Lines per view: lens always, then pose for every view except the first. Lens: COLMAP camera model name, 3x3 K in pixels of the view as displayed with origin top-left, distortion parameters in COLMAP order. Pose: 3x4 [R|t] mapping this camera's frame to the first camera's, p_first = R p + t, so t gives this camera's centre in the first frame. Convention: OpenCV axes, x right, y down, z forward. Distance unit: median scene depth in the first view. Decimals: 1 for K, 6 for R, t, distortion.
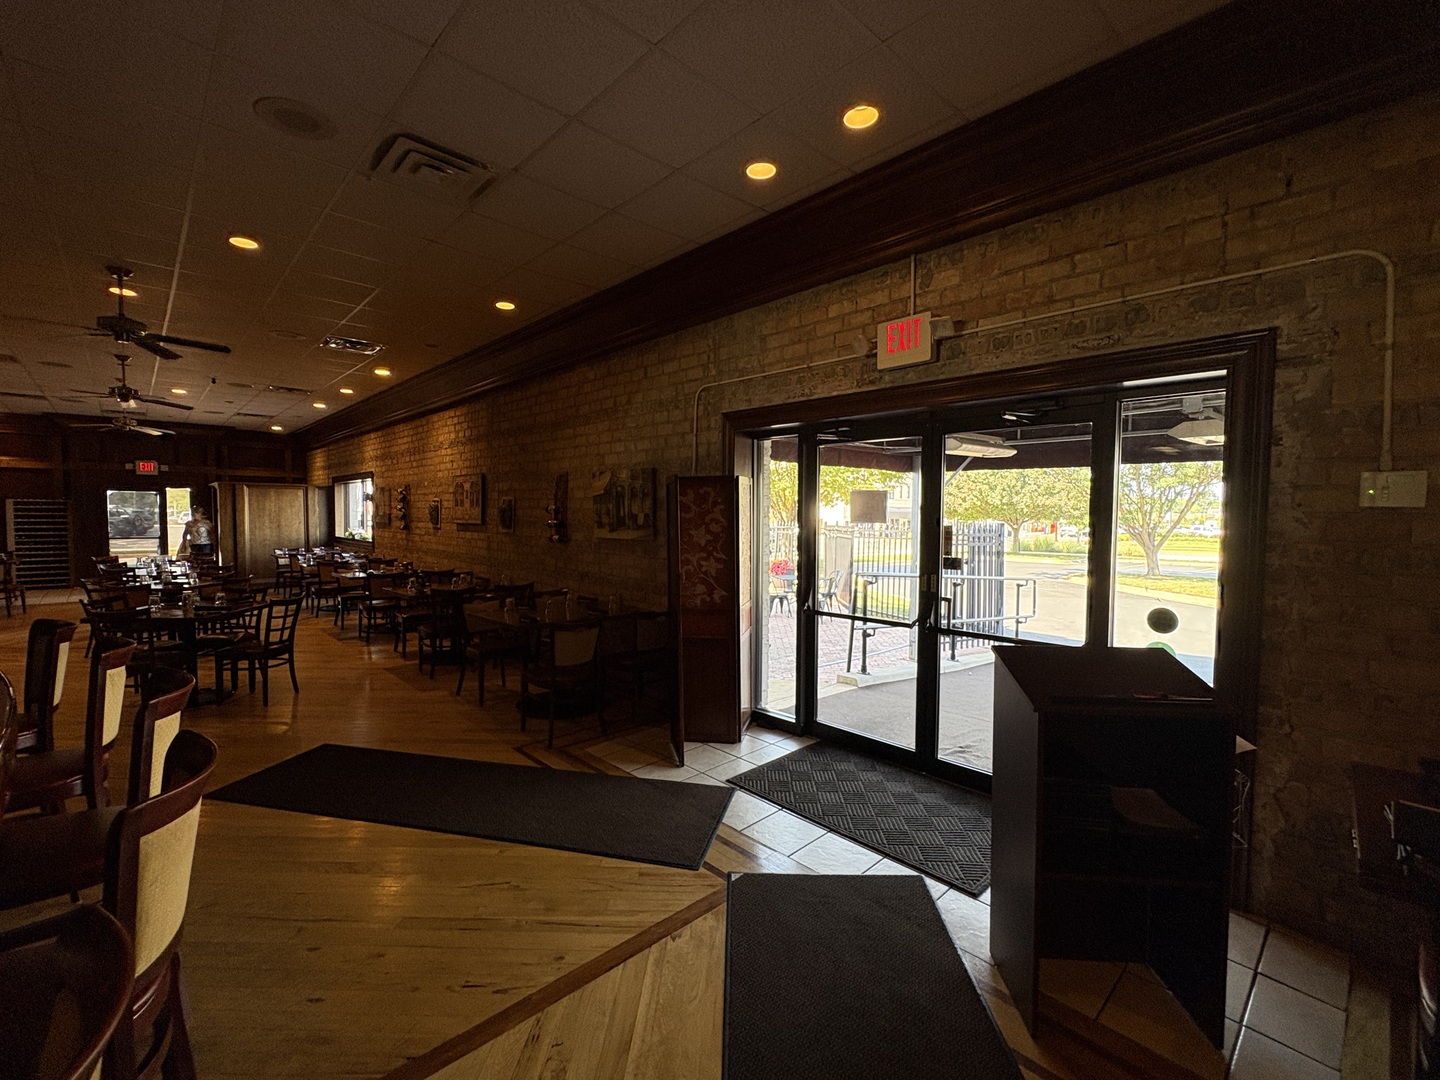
lens RADIAL K [[630.1, 0, 720.0], [0, 630.1, 540.0], [0, 0, 1]] dist [-0.014491, 0.000192]
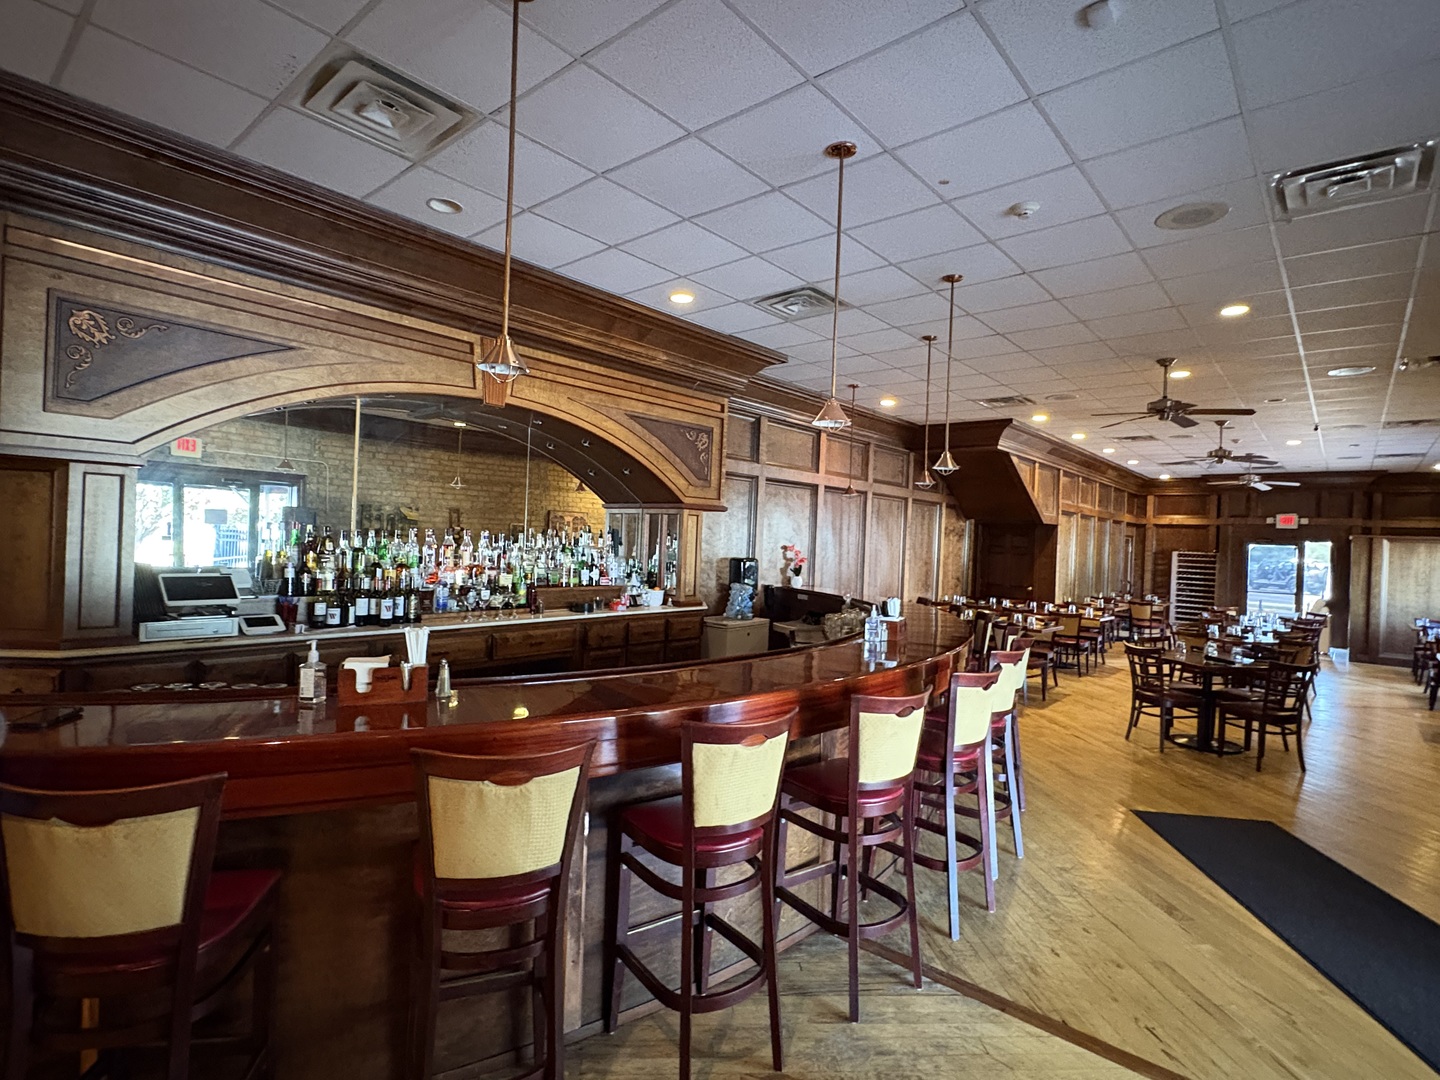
lens RADIAL K [[733.9, 0, 720.0], [0, 733.9, 540.0], [0, 0, 1]] dist [-0.002536, -0.000848]
pose [[0.092121, -0.002340, -0.995745, 0.141636], [-0.081117, 0.996656, -0.009847, -0.004532], [0.992438, 0.081679, 0.091623, 0.022159]]
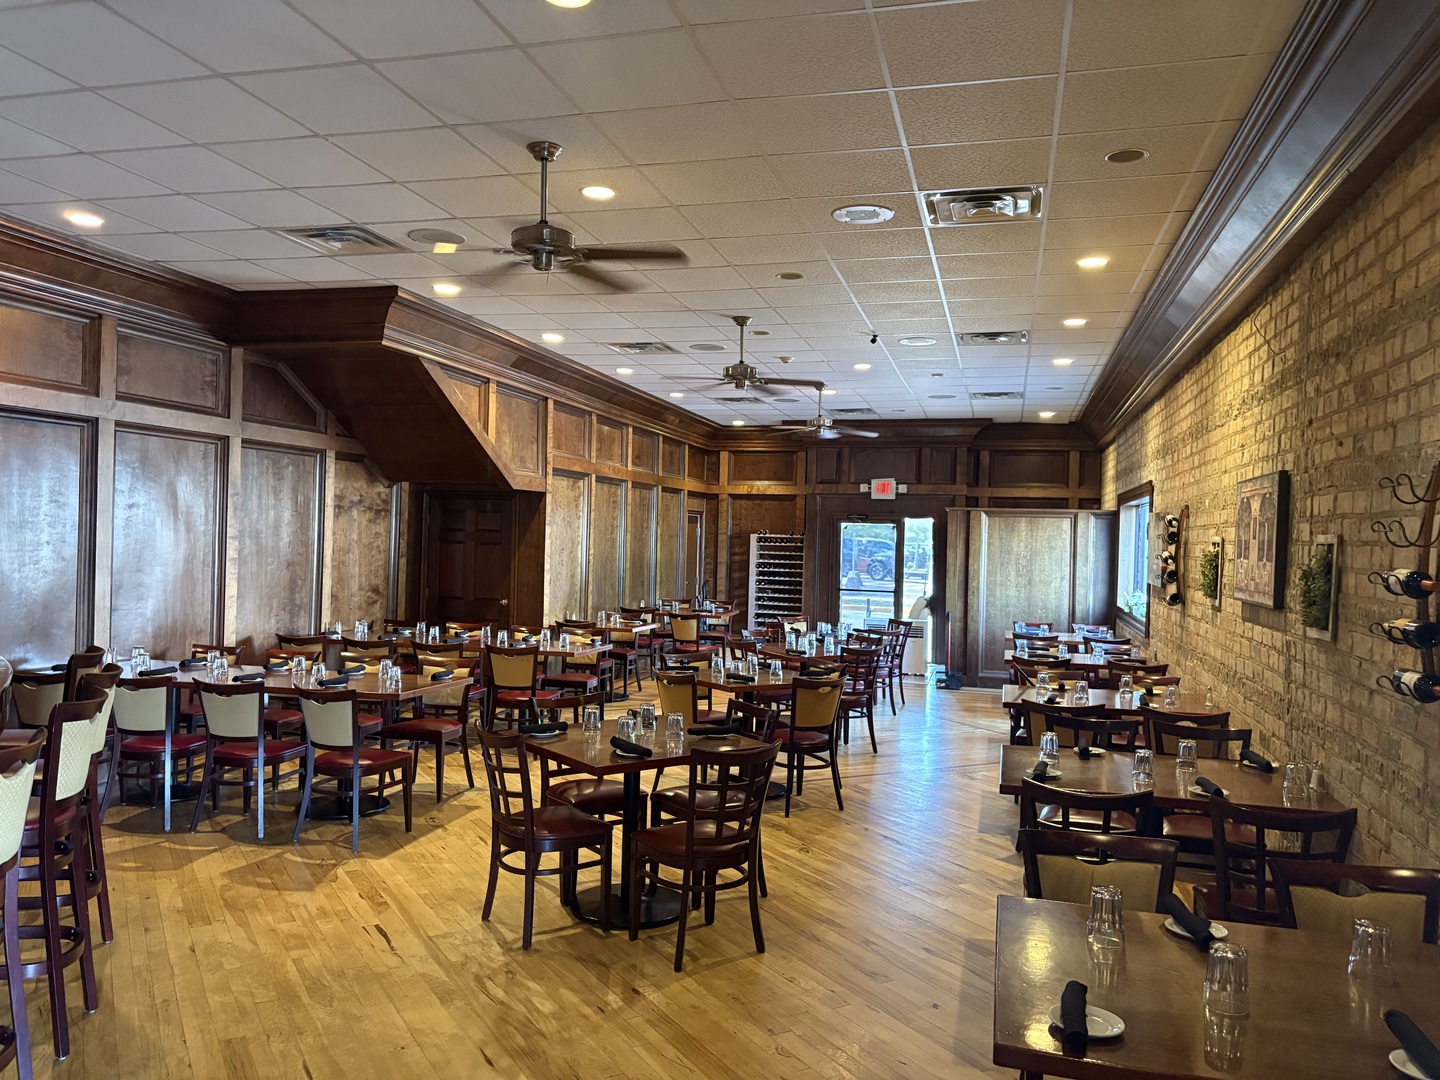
lens RADIAL K [[1075.0, 0, 720.0], [0, 1075.0, 540.0], [0, 0, 1]] dist [0.060104, -0.002871]
pose [[0.514145, 0.006948, -0.857675, 0.003754], [-0.057760, 0.997978, -0.026541, -0.019271], [0.855756, 0.063185, 0.513506, 0.254199]]
